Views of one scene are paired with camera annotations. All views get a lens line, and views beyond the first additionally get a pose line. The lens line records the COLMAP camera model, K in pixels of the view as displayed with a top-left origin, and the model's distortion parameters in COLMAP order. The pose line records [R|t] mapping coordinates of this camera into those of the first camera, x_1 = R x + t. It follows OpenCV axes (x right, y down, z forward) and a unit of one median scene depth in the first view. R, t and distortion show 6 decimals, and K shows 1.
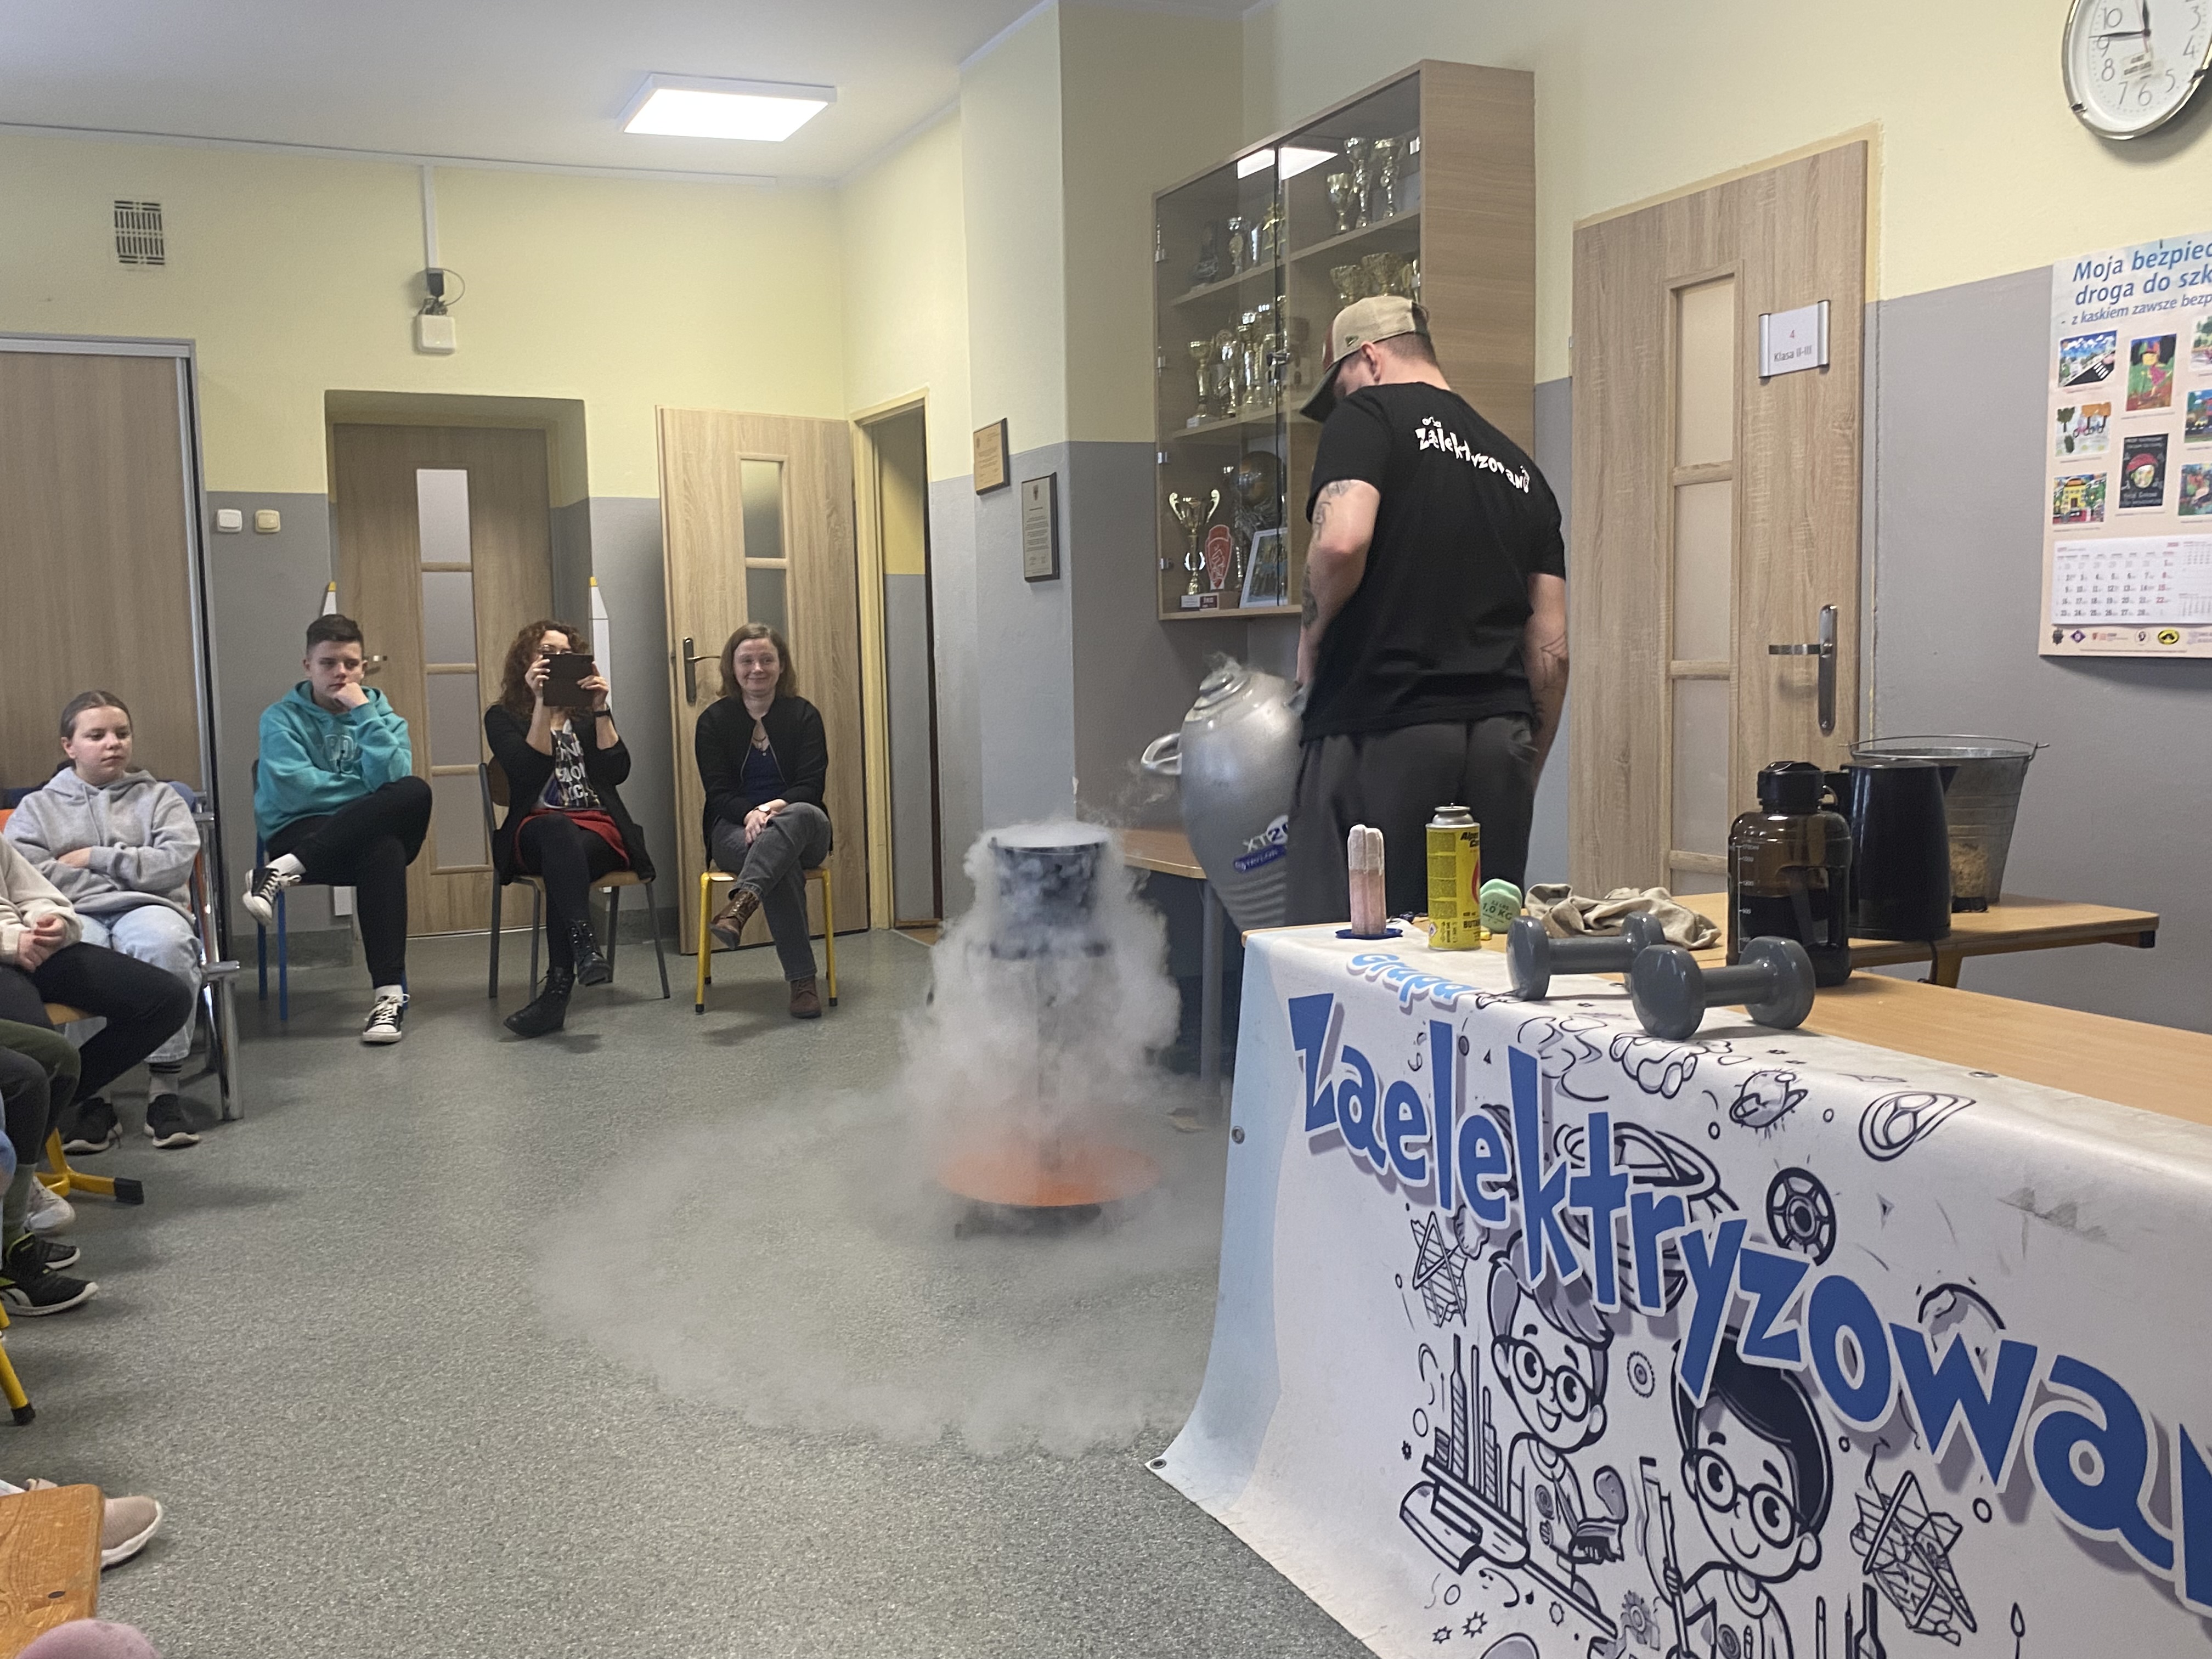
lens RADIAL K [[1941.1, 0, 1089.7], [0, 1941.1, 825.5], [0, 0, 1]] dist [0.043152, -0.085747]
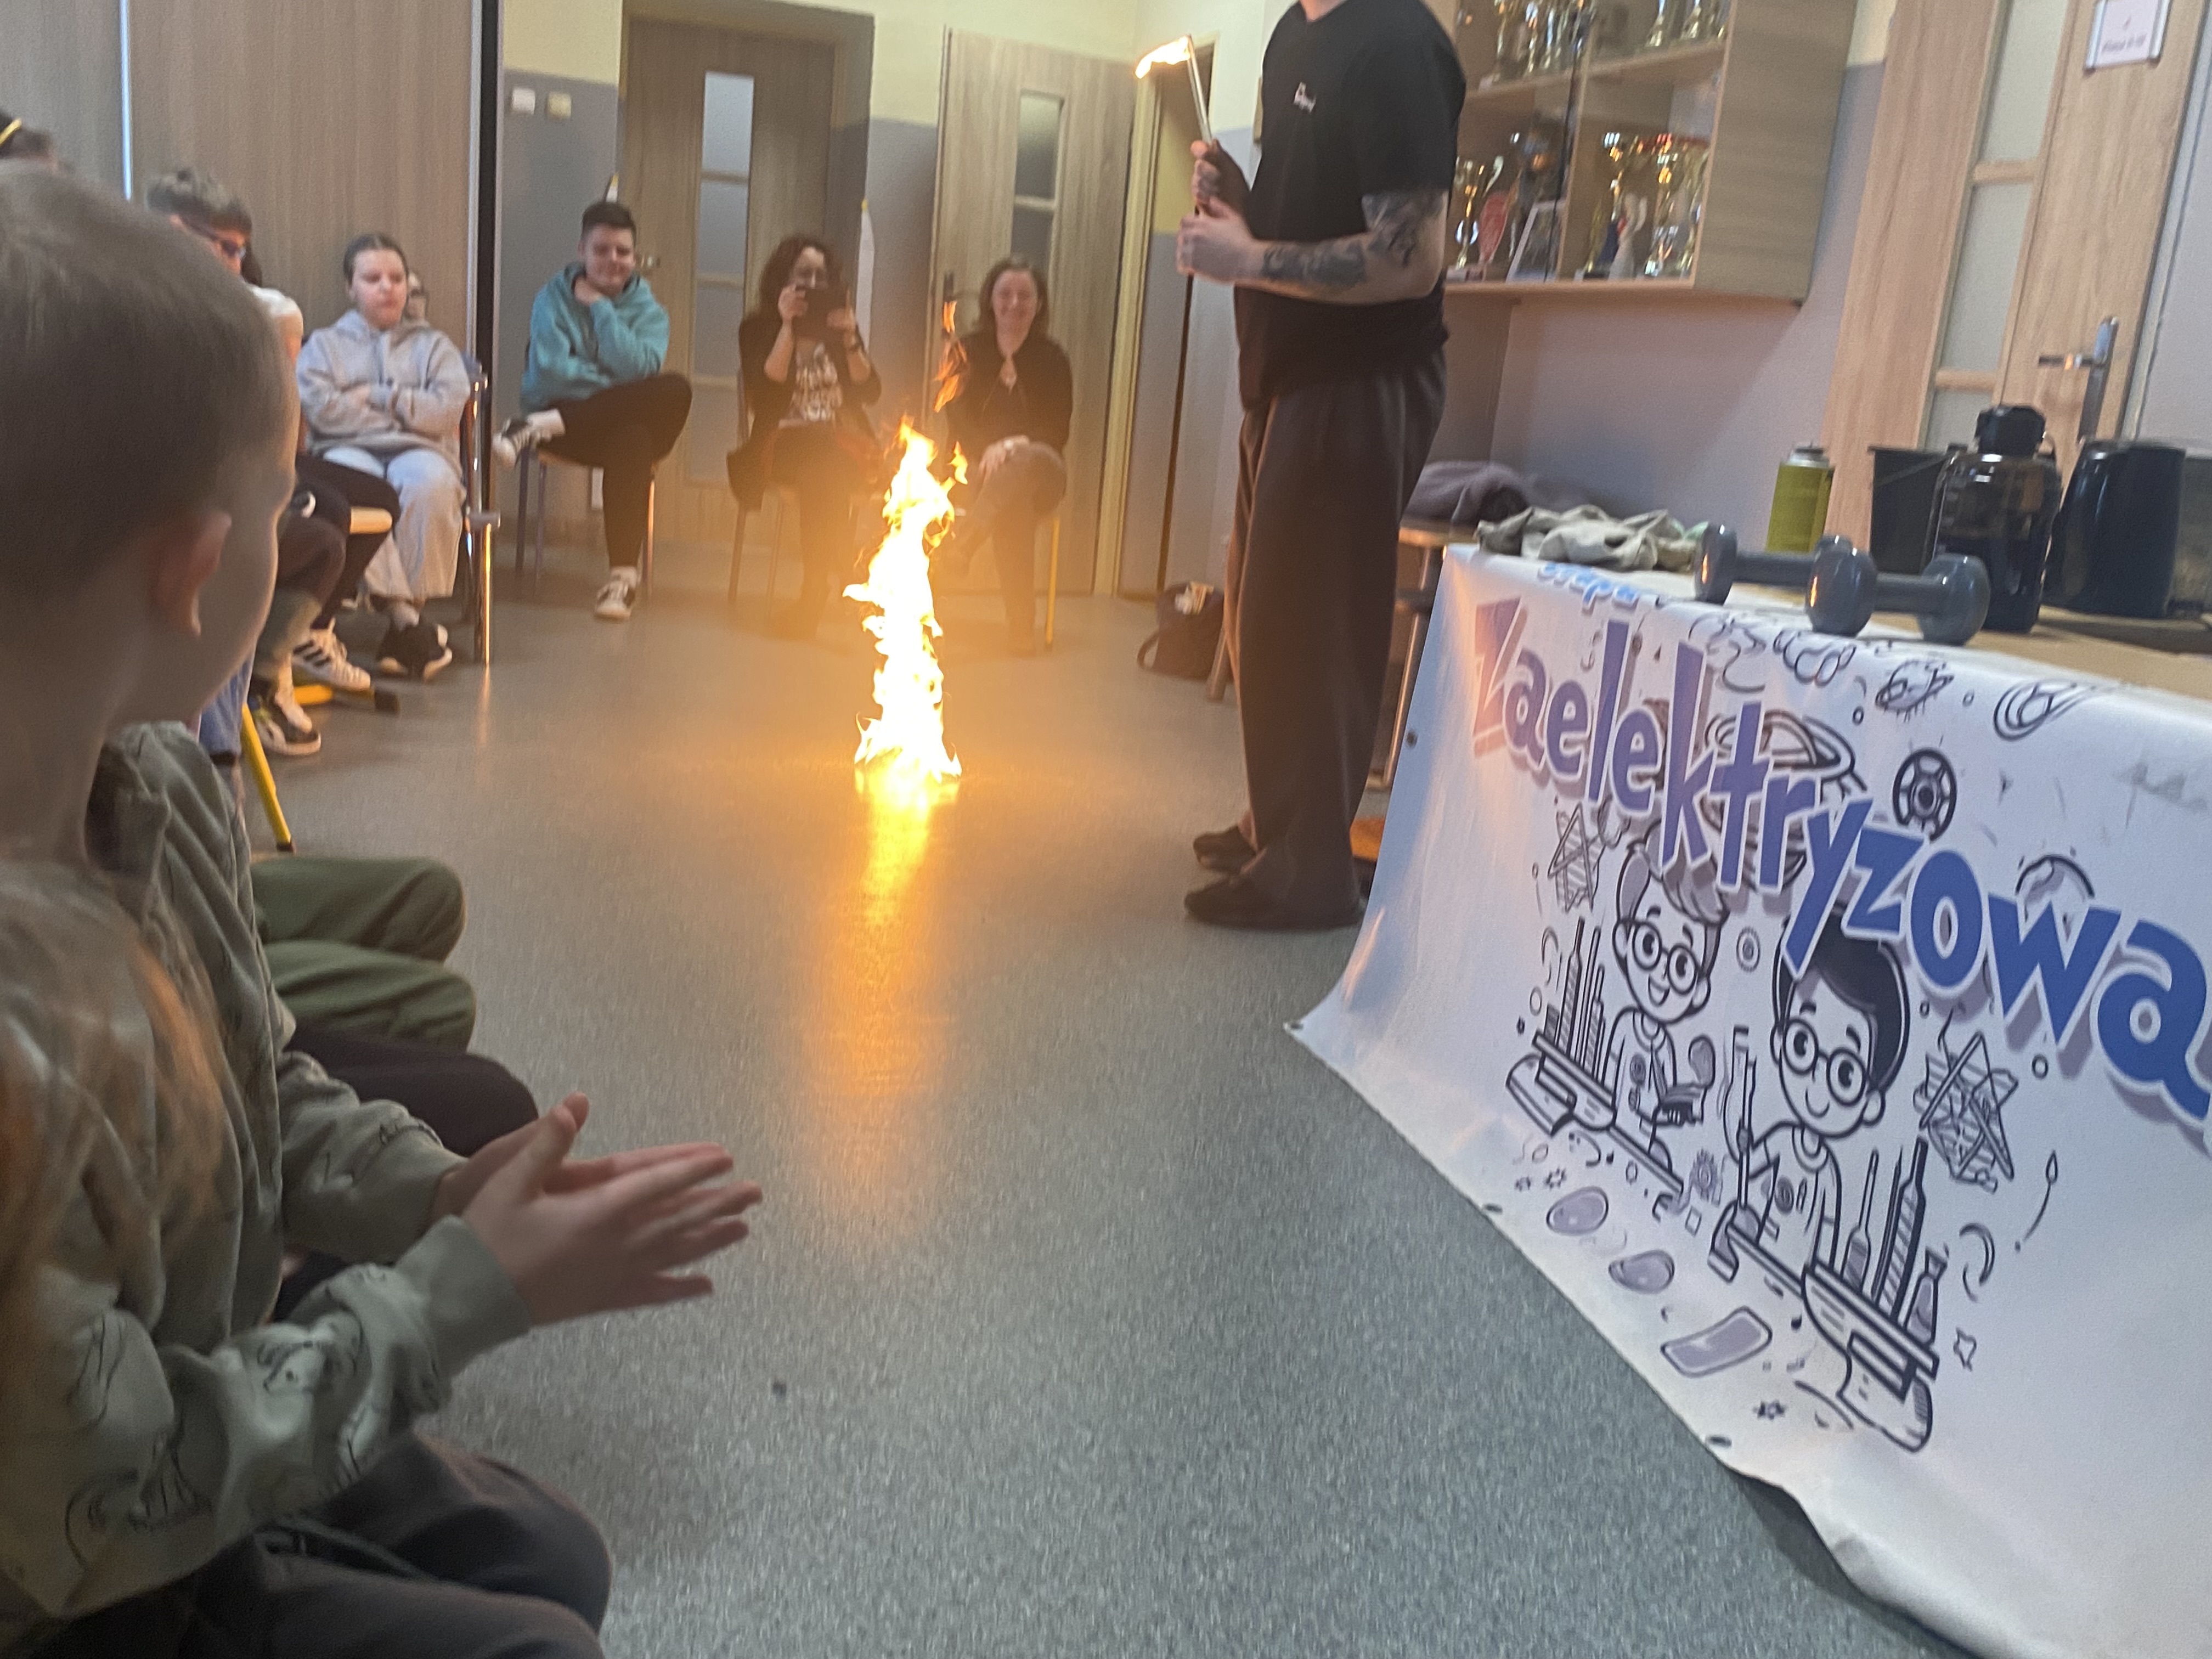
lens RADIAL K [[1937.0, 0, 1115.4], [0, 1937.0, 813.7], [0, 0, 1]] dist [0.095479, -0.241113]
pose [[0.986437, 0.135844, -0.092137, 0.018839], [-0.122258, 0.982603, 0.139802, 0.062079], [0.109525, -0.126641, 0.985883, -0.042077]]
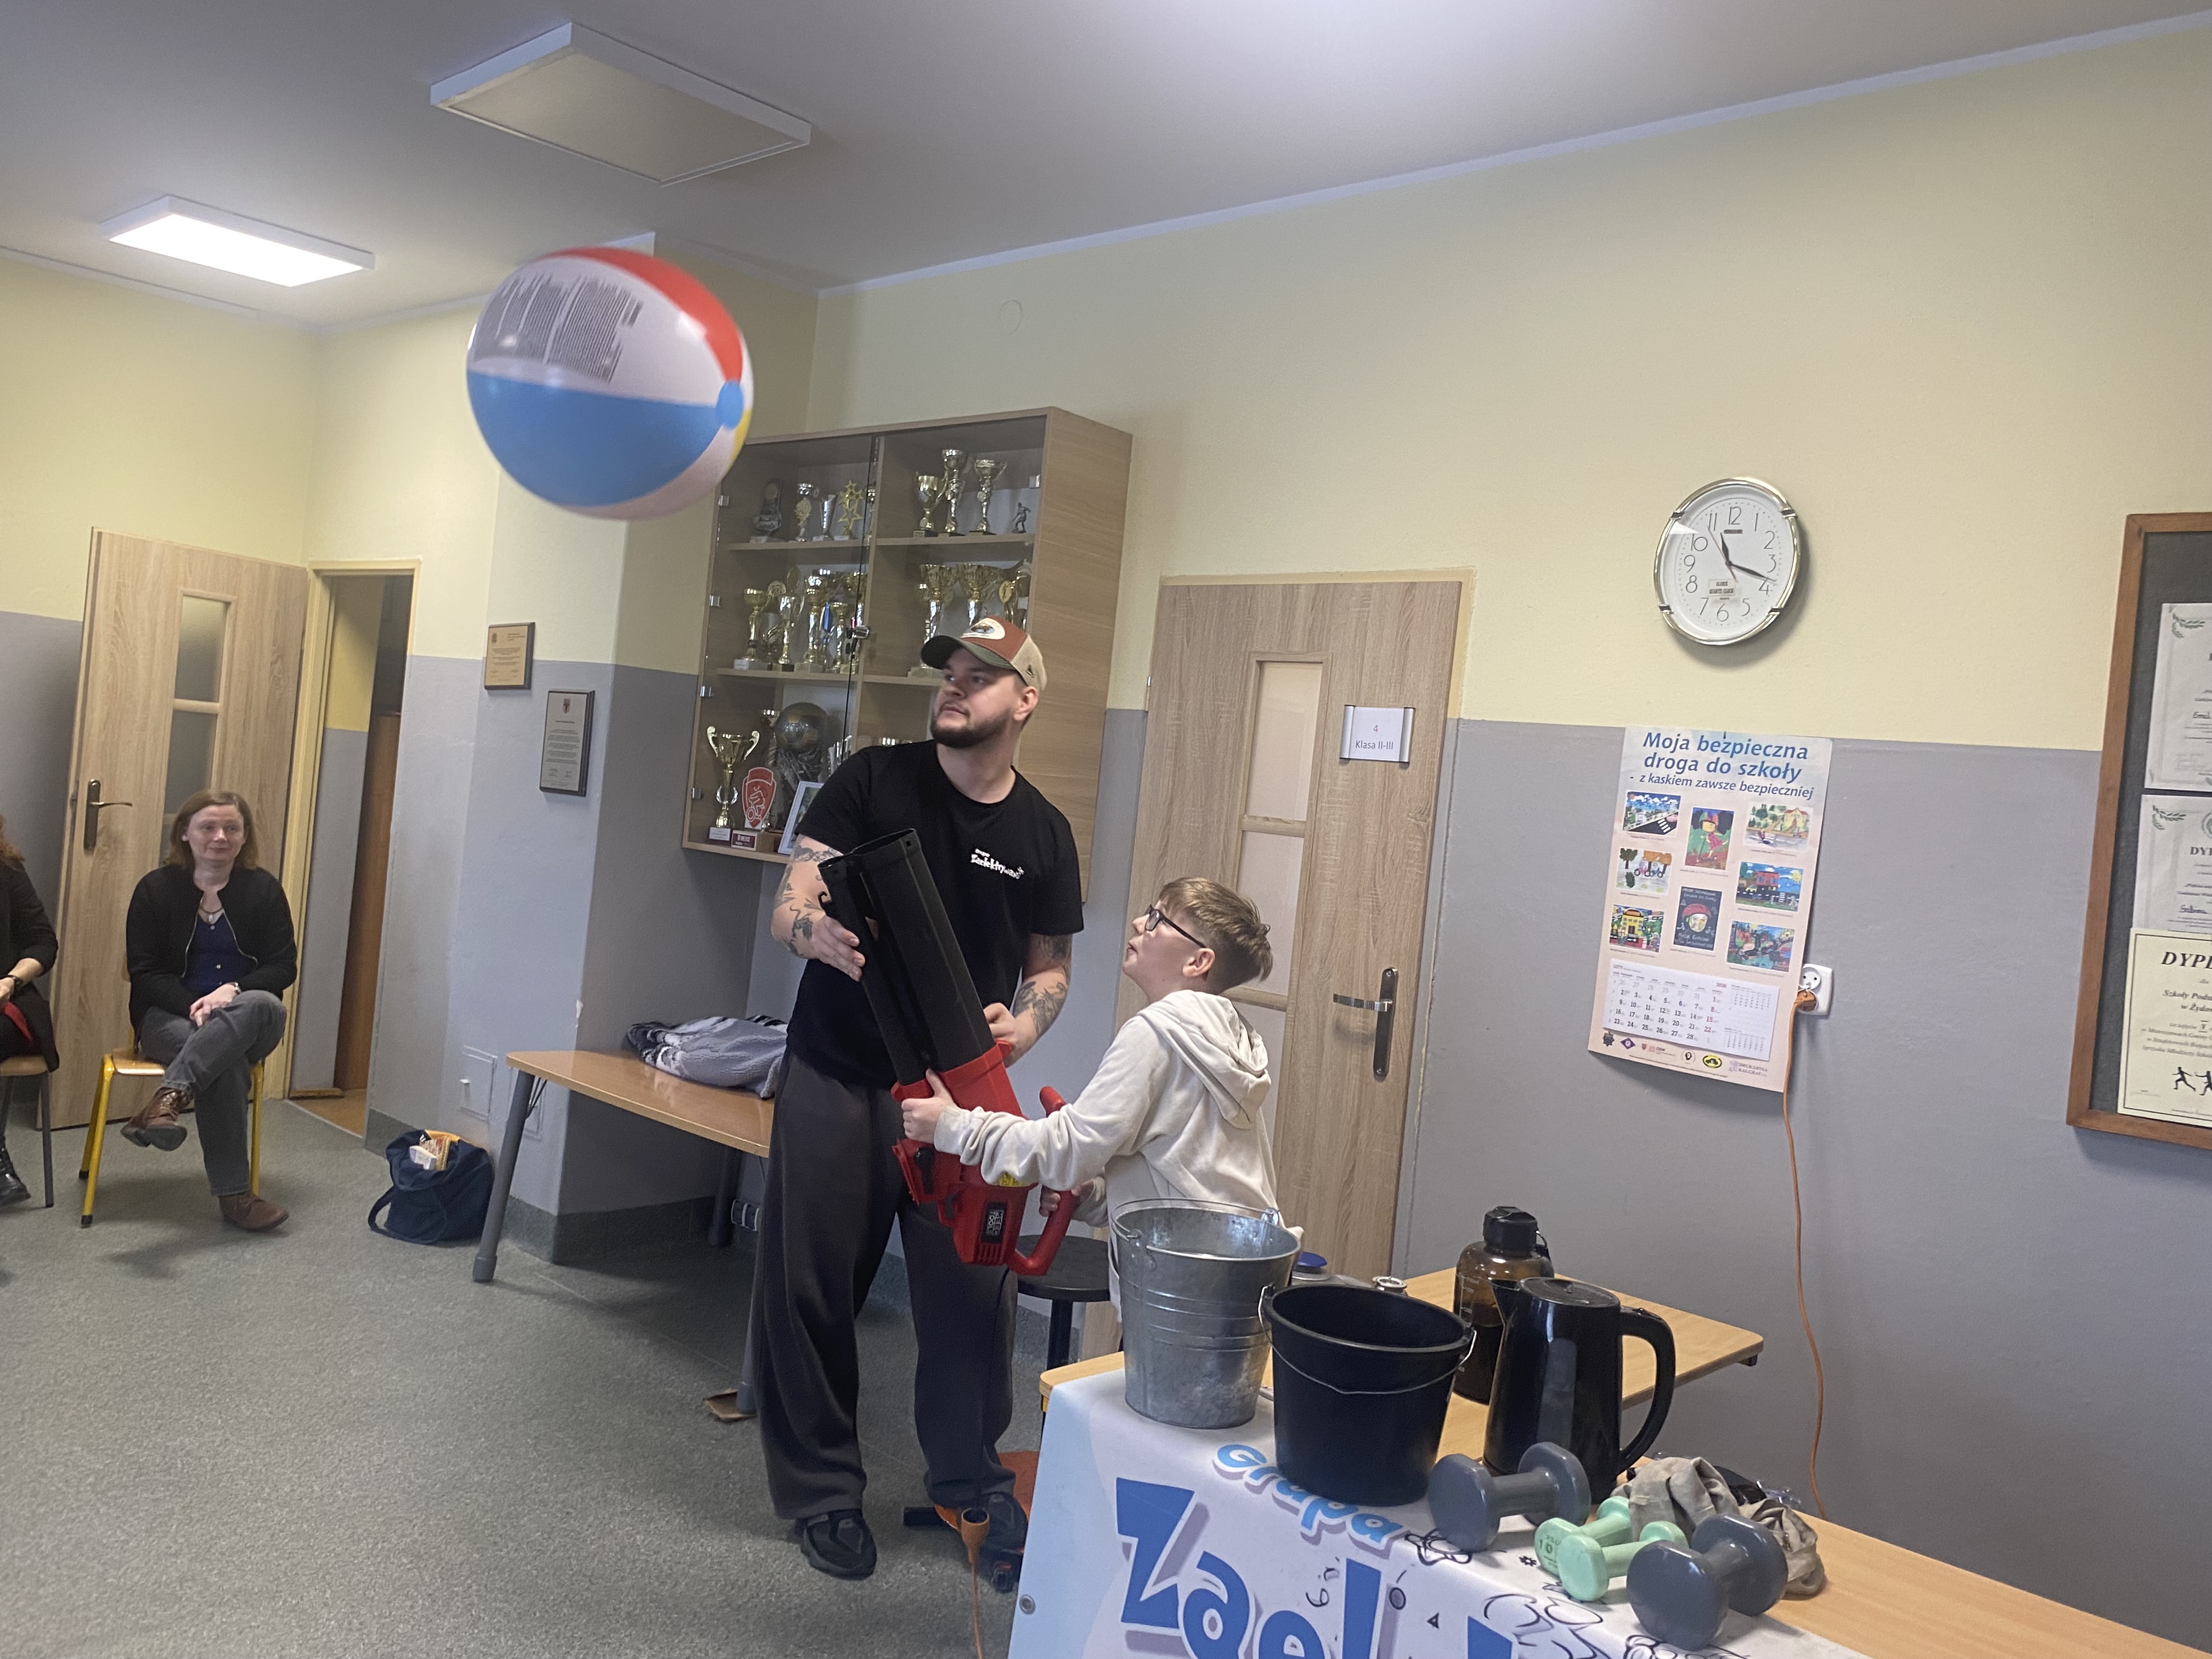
lens RADIAL K [[1668.7, 0, 1104.3], [0, 1668.7, 808.6], [0, 0, 1]] dist [0.052139, -0.076787]
pose [[0.909632, 0.110090, 0.400563, -0.208882], [-0.083007, 0.992968, -0.084406, -0.128286], [-0.407038, 0.043529, 0.912373, 0.198859]]
